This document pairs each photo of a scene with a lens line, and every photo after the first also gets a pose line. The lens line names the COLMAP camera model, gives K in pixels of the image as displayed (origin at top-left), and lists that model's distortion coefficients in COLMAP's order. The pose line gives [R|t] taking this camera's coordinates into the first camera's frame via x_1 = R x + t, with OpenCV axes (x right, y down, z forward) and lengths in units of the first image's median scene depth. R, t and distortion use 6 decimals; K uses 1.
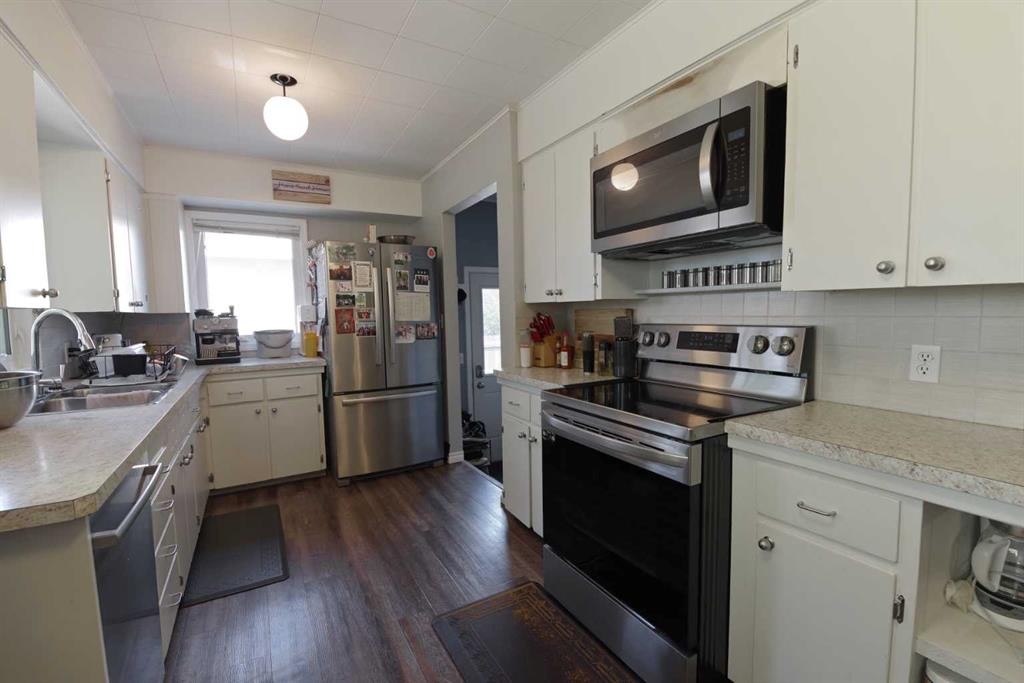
lens RADIAL K [[442.0, 0, 510.7], [0, 442.0, 346.3], [0, 0, 1]] dist [-0.001130, -0.010815]
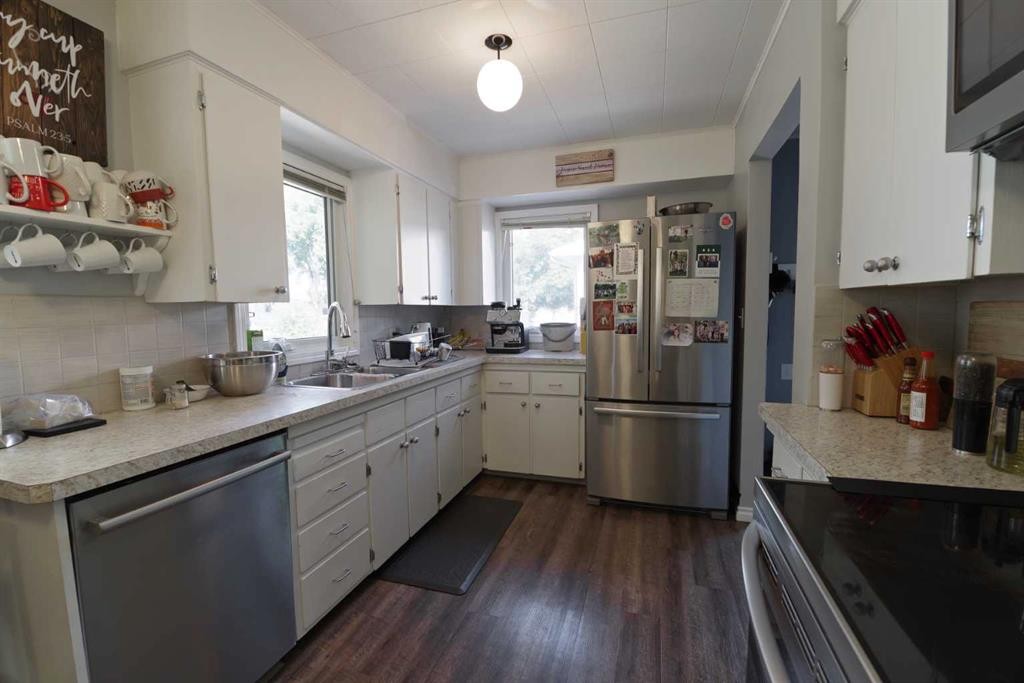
lens RADIAL K [[442.0, 0, 510.7], [0, 442.0, 346.3], [0, 0, 1]] dist [-0.001130, -0.010815]
pose [[0.670085, 0.070921, -0.738889, 0.138400], [-0.056759, 0.997406, 0.044260, -0.025661], [0.740111, 0.012281, 0.672372, 0.299586]]
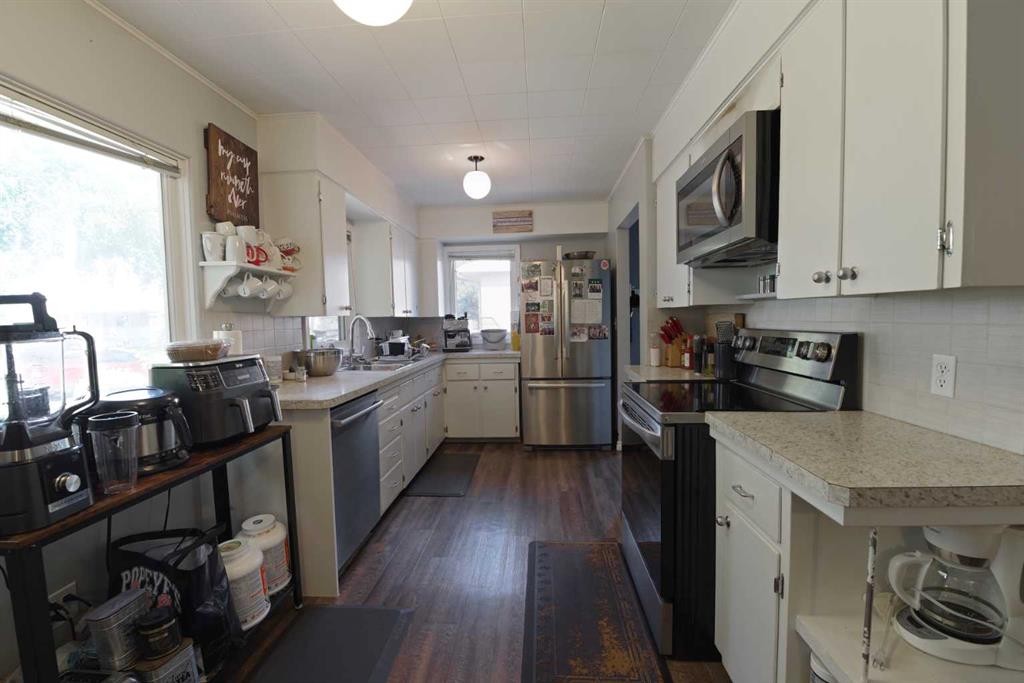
lens RADIAL K [[442.0, 0, 510.7], [0, 442.0, 346.3], [0, 0, 1]] dist [-0.001130, -0.010815]
pose [[0.831447, 0.035675, -0.554457, 0.291820], [-0.037501, 0.999264, 0.008061, 0.002263], [0.554337, 0.014091, 0.832173, -0.106174]]
